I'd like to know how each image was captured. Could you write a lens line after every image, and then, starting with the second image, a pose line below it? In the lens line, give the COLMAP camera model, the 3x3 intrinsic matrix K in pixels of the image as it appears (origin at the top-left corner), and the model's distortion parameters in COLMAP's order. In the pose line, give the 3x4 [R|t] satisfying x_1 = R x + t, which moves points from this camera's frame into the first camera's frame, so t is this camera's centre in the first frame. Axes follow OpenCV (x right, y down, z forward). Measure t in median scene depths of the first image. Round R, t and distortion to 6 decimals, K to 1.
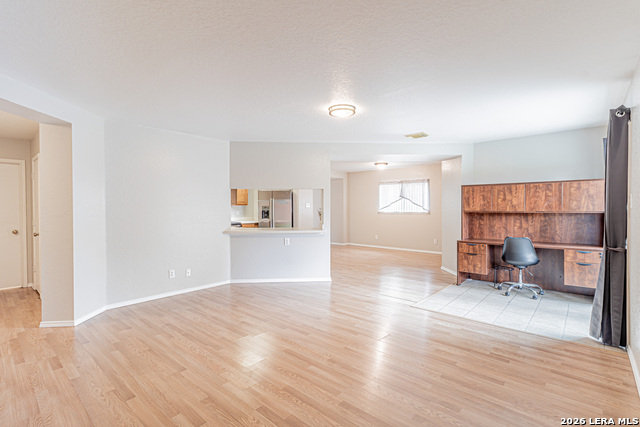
lens RADIAL K [[297.4, 0, 320.0], [0, 297.4, 214.9], [0, 0, 1]] dist [0.000240, 0.000995]
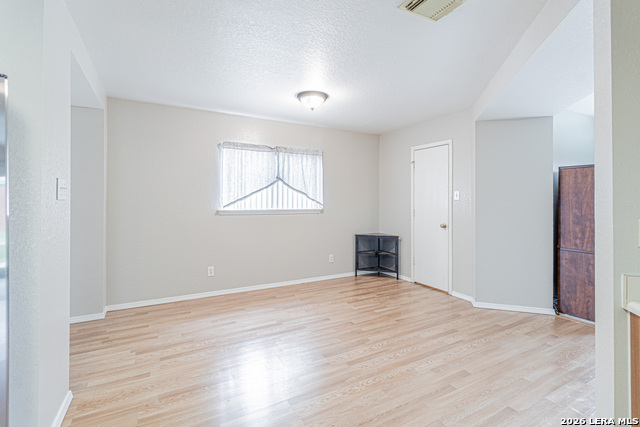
lens RADIAL K [[297.4, 0, 324.6], [0, 297.4, 199.3], [0, 0, 1]] dist [0.000240, 0.000995]
pose [[0.326181, 0.007831, 0.945275, -0.162468], [0.023218, 0.999598, -0.016293, -0.017018], [-0.945022, 0.027262, 0.325867, 0.745023]]
